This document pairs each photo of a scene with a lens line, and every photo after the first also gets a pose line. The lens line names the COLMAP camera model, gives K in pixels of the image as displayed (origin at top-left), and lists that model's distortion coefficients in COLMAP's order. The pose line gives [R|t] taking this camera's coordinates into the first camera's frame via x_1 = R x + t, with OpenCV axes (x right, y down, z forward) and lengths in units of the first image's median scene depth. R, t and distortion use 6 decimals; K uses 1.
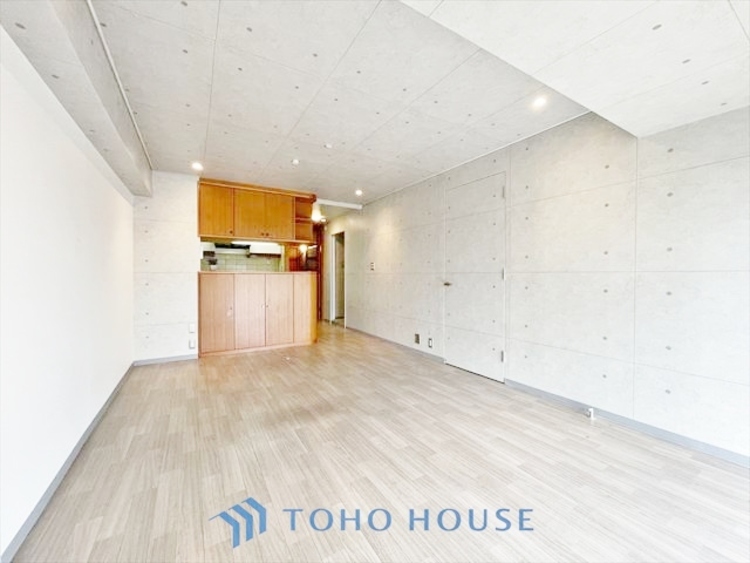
lens RADIAL K [[302.2, 0, 373.4], [0, 302.2, 279.0], [0, 0, 1]] dist [-0.000417, -0.000104]
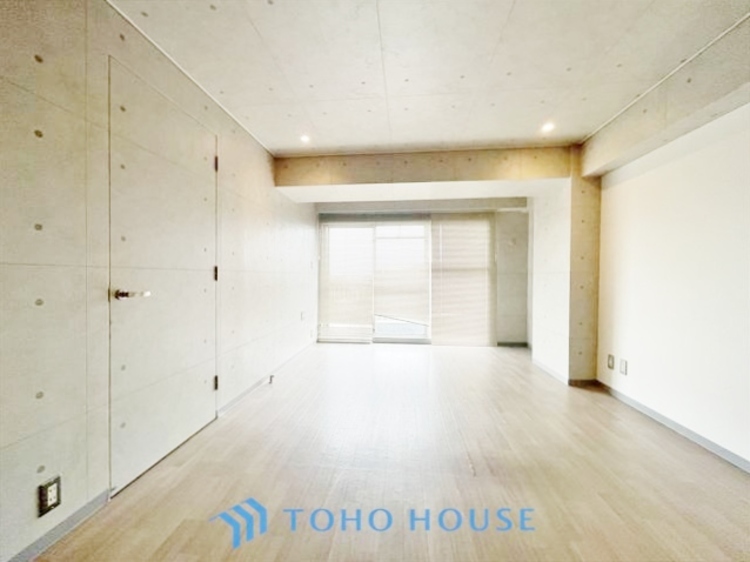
lens RADIAL K [[302.8, 0, 371.8], [0, 302.8, 279.5], [0, 0, 1]] dist [-0.006089, 0.000523]
pose [[-0.800296, -0.006313, 0.599573, -0.290570], [0.006192, 0.999804, 0.018791, -0.009453], [-0.599574, 0.018751, -0.800100, 1.222413]]
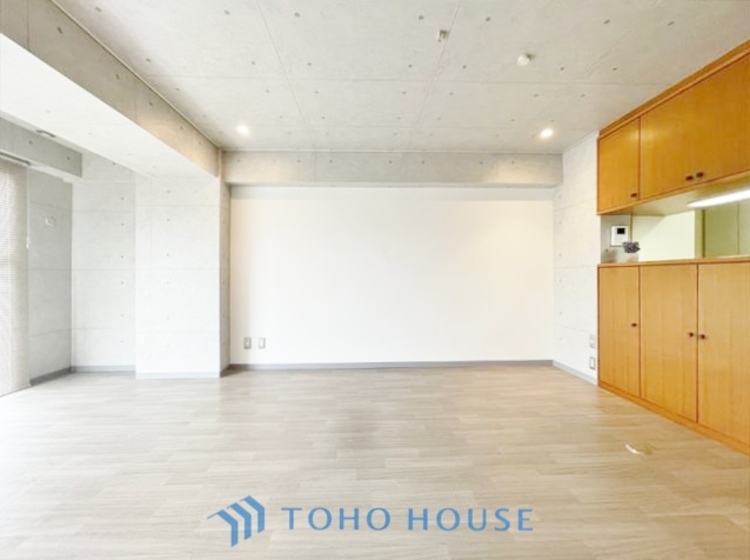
lens RADIAL K [[302.8, 0, 372.9], [0, 302.8, 278.6], [0, 0, 1]] dist [-0.006089, 0.000523]
pose [[-0.480973, 0.009399, -0.876685, 0.353178], [-0.006623, 0.999875, 0.014353, 0.002702], [0.876710, 0.012710, -0.480851, 1.025686]]
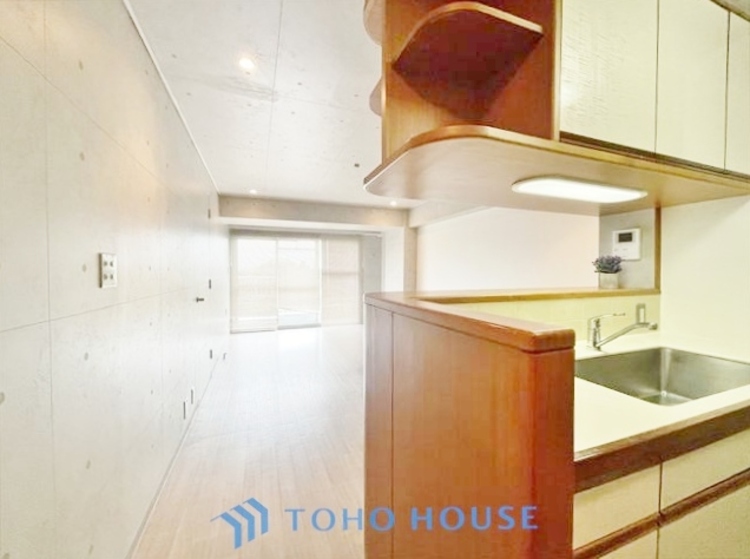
lens RADIAL K [[302.8, 0, 373.9], [0, 302.8, 278.7], [0, 0, 1]] dist [-0.006089, 0.000523]
pose [[-0.985575, -0.002698, 0.169218, -0.343556], [0.003786, 0.999271, 0.037981, -0.068216], [-0.169197, 0.038074, -0.984847, 1.817409]]
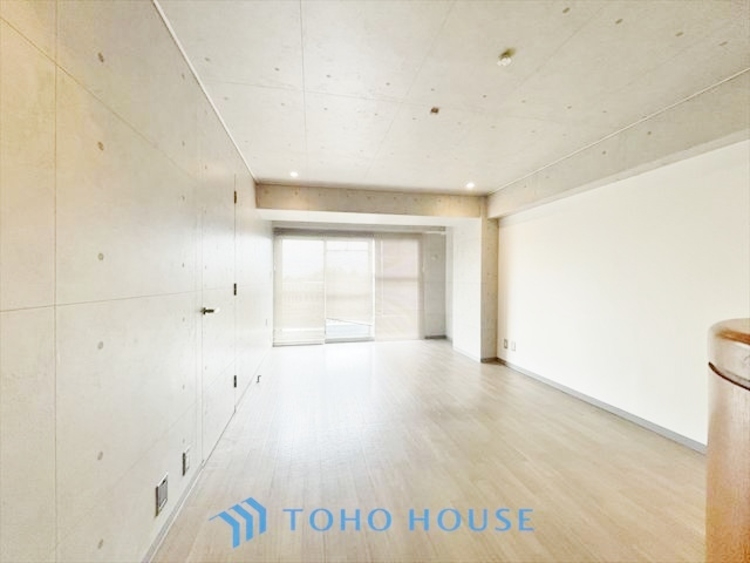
lens RADIAL K [[302.2, 0, 371.1], [0, 302.2, 280.2], [0, 0, 1]] dist [-0.000417, -0.000104]
pose [[-0.941765, -0.001112, 0.336269, -0.217918], [0.004473, 0.999865, 0.015833, -0.047249], [-0.336241, 0.016415, -0.941633, 1.520065]]
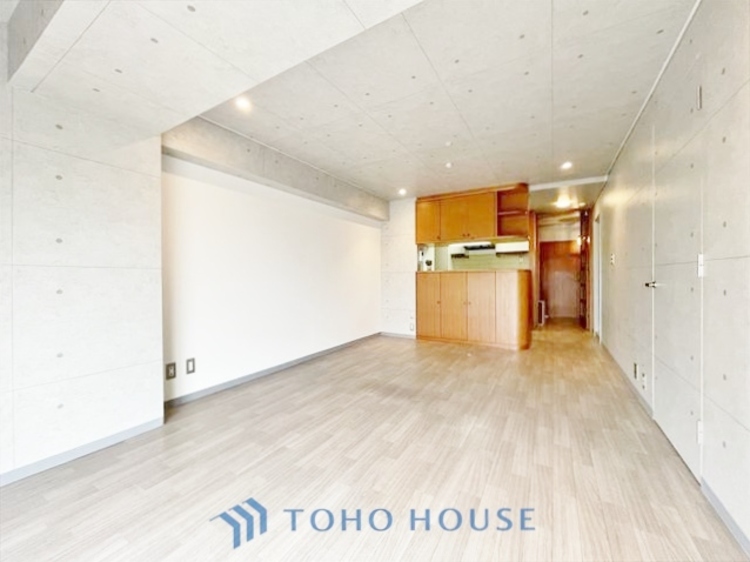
lens RADIAL K [[302.8, 0, 373.4], [0, 302.8, 278.8], [0, 0, 1]] dist [-0.006089, 0.000523]
pose [[0.476053, 0.003076, -0.879411, 0.545128], [-0.005179, 0.999986, 0.000695, 0.008786], [0.879401, 0.004224, 0.476063, 0.268449]]
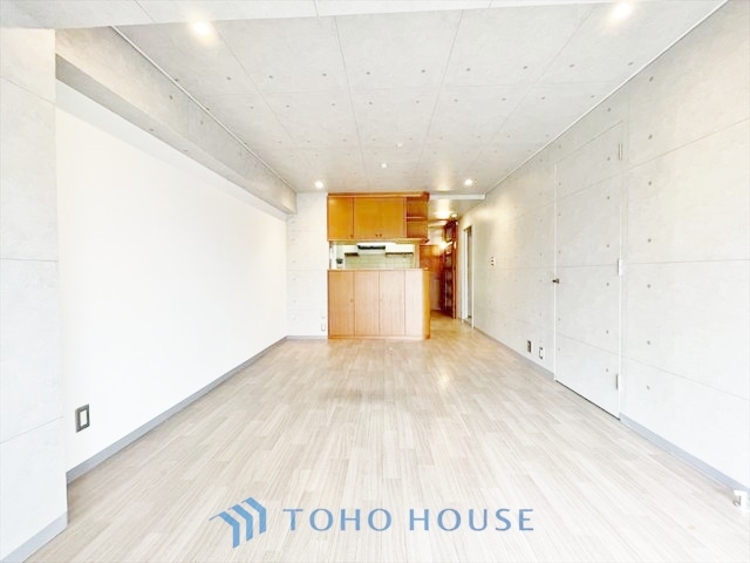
lens RADIAL K [[302.2, 0, 373.5], [0, 302.2, 278.8], [0, 0, 1]] dist [-0.000417, -0.000104]
pose [[0.836304, 0.003820, -0.548252, 0.301537], [-0.001014, 0.999985, 0.005421, 0.008253], [0.548265, -0.003978, 0.836295, 0.079602]]
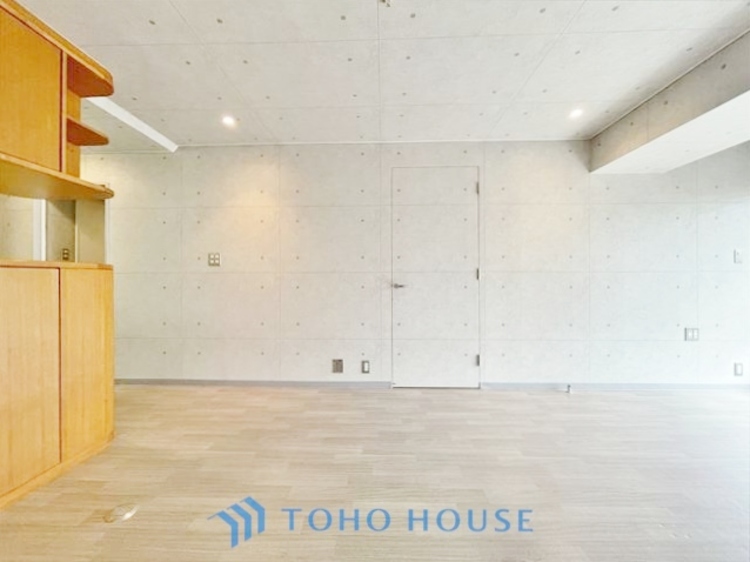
lens RADIAL K [[302.8, 0, 374.4], [0, 302.8, 278.4], [0, 0, 1]] dist [-0.006089, 0.000523]
pose [[0.545194, -0.002202, 0.838307, -0.490237], [0.012135, 0.999913, -0.005265, 0.000198], [-0.838222, 0.013044, 0.545173, 0.675524]]
